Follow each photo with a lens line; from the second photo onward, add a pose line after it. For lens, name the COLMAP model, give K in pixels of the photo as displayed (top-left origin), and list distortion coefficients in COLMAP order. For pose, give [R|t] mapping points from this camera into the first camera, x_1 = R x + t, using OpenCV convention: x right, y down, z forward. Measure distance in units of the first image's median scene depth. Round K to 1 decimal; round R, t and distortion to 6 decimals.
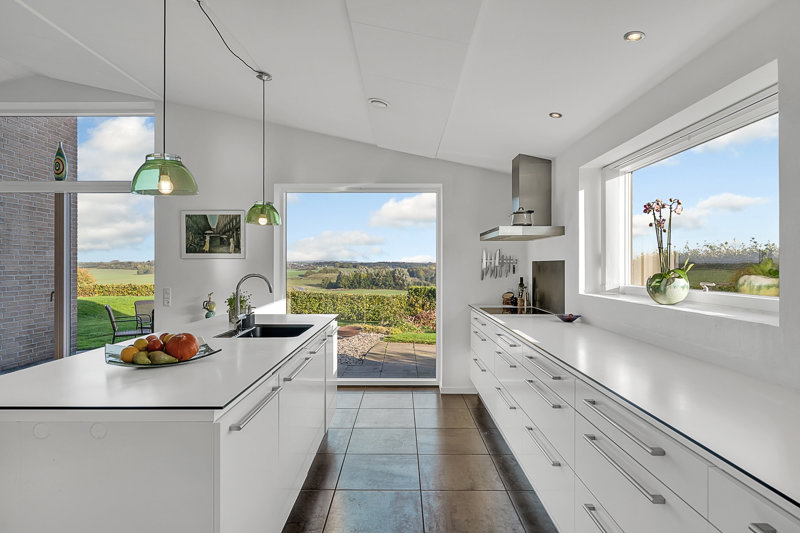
lens RADIAL K [[448.7, 0, 399.5], [0, 448.7, 266.8], [0, 0, 1]] dist [-0.009063, 0.002122]
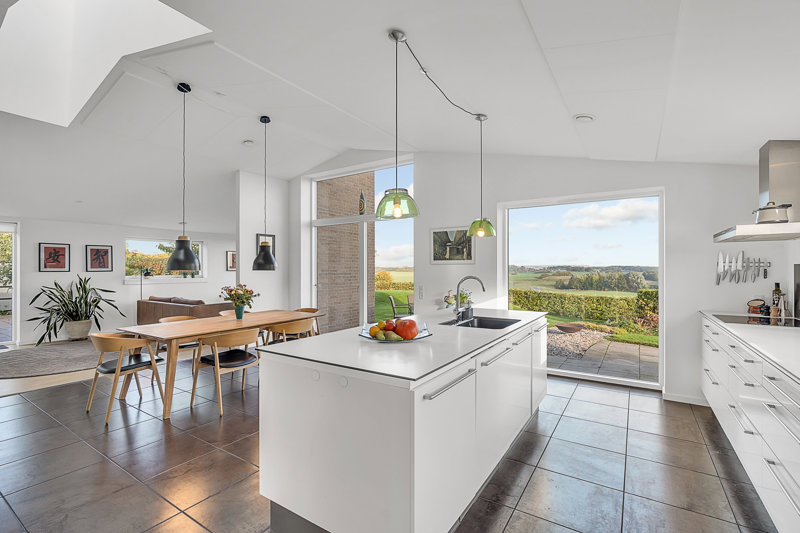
lens RADIAL K [[360.1, 0, 404.4], [0, 360.1, 270.5], [0, 0, 1]] dist [-0.008981, 0.002644]
pose [[0.842186, 0.001234, -0.539185, 0.038254], [-0.000954, 0.999999, 0.000799, -0.000321], [0.539186, -0.000159, 0.842187, 0.030882]]
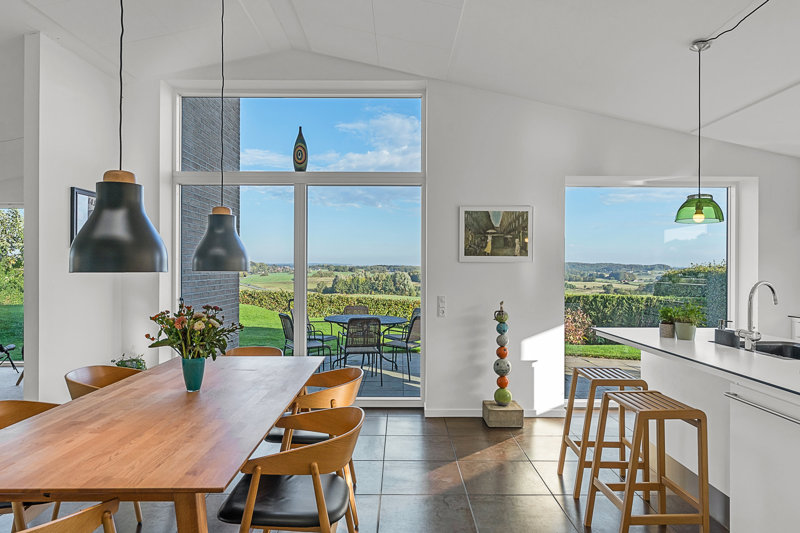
lens RADIAL K [[484.0, 0, 401.3], [0, 484.0, 267.4], [0, 0, 1]] dist [0.003649, -0.004065]
pose [[0.999968, 0.004447, 0.006657, -0.605665], [-0.004405, 0.999971, -0.006264, -0.001138], [-0.006684, 0.006234, 0.999958, 0.062963]]
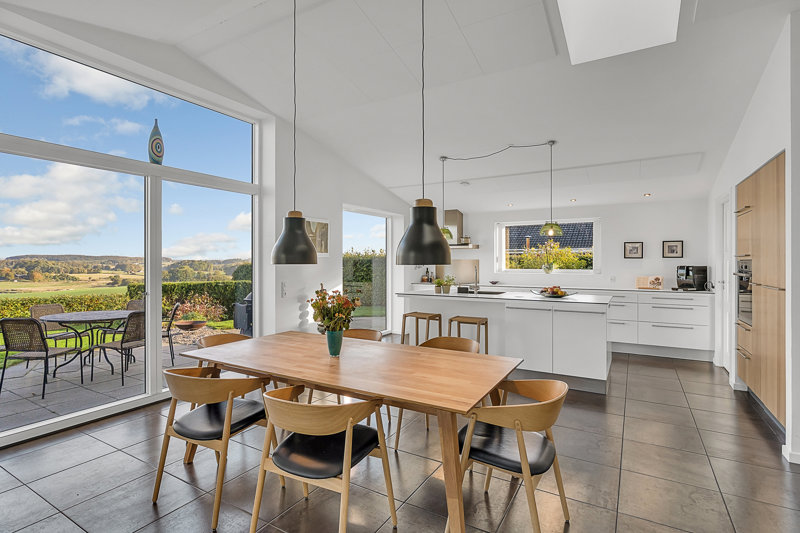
lens RADIAL K [[397.8, 0, 400.3], [0, 397.8, 260.7], [0, 0, 1]] dist [-0.004530, -0.000195]
pose [[0.507046, 0.002258, 0.861916, -1.257549], [0.003082, 0.999985, -0.004434, -0.001272], [-0.861913, 0.004905, 0.507032, 0.220615]]
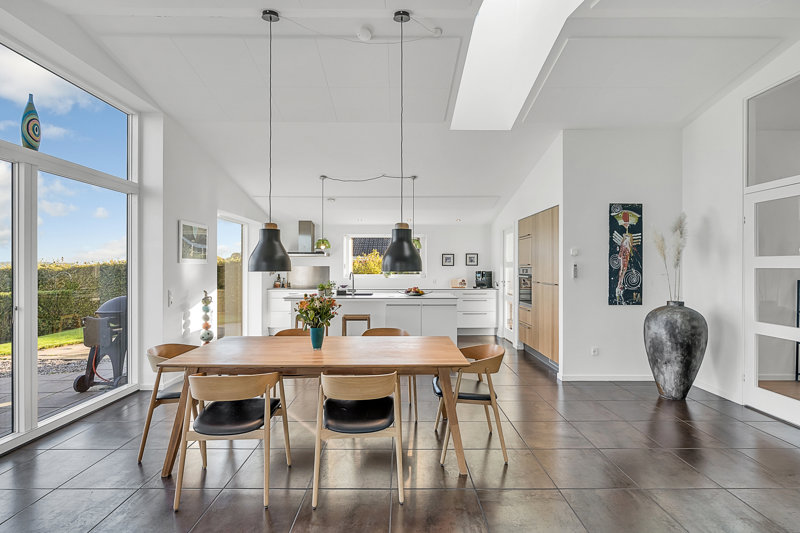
lens RADIAL K [[382.8, 0, 403.8], [0, 382.8, 266.6], [0, 0, 1]] dist [-0.002914, -0.000140]
pose [[-0.015828, 0.002746, 0.999871, -1.459341], [0.002372, 0.999994, -0.002709, -0.004653], [-0.999872, 0.002329, -0.015834, 0.450478]]
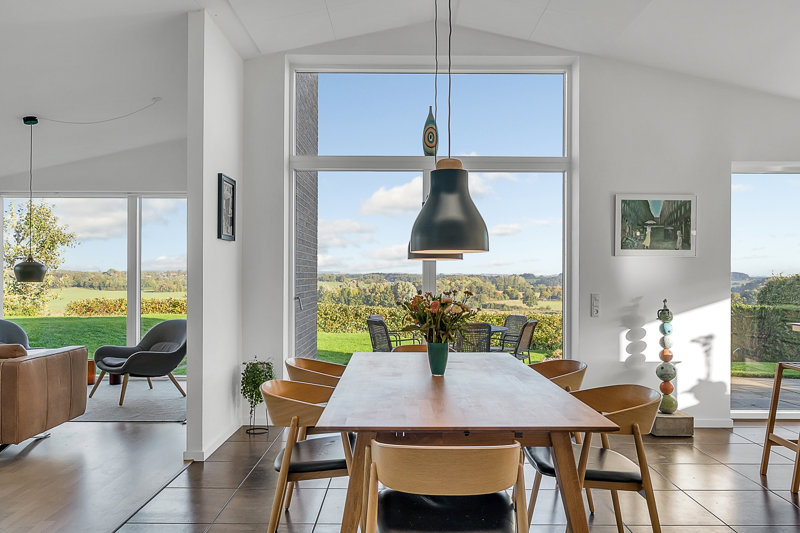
lens RADIAL K [[621.9, 0, 402.9], [0, 621.9, 272.8], [0, 0, 1]] dist [-0.006623, -0.004749]
pose [[0.999963, 0.005040, 0.006981, -0.867272], [-0.004958, 0.999920, -0.011659, 0.025944], [-0.007039, 0.011624, 0.999908, -0.087313]]
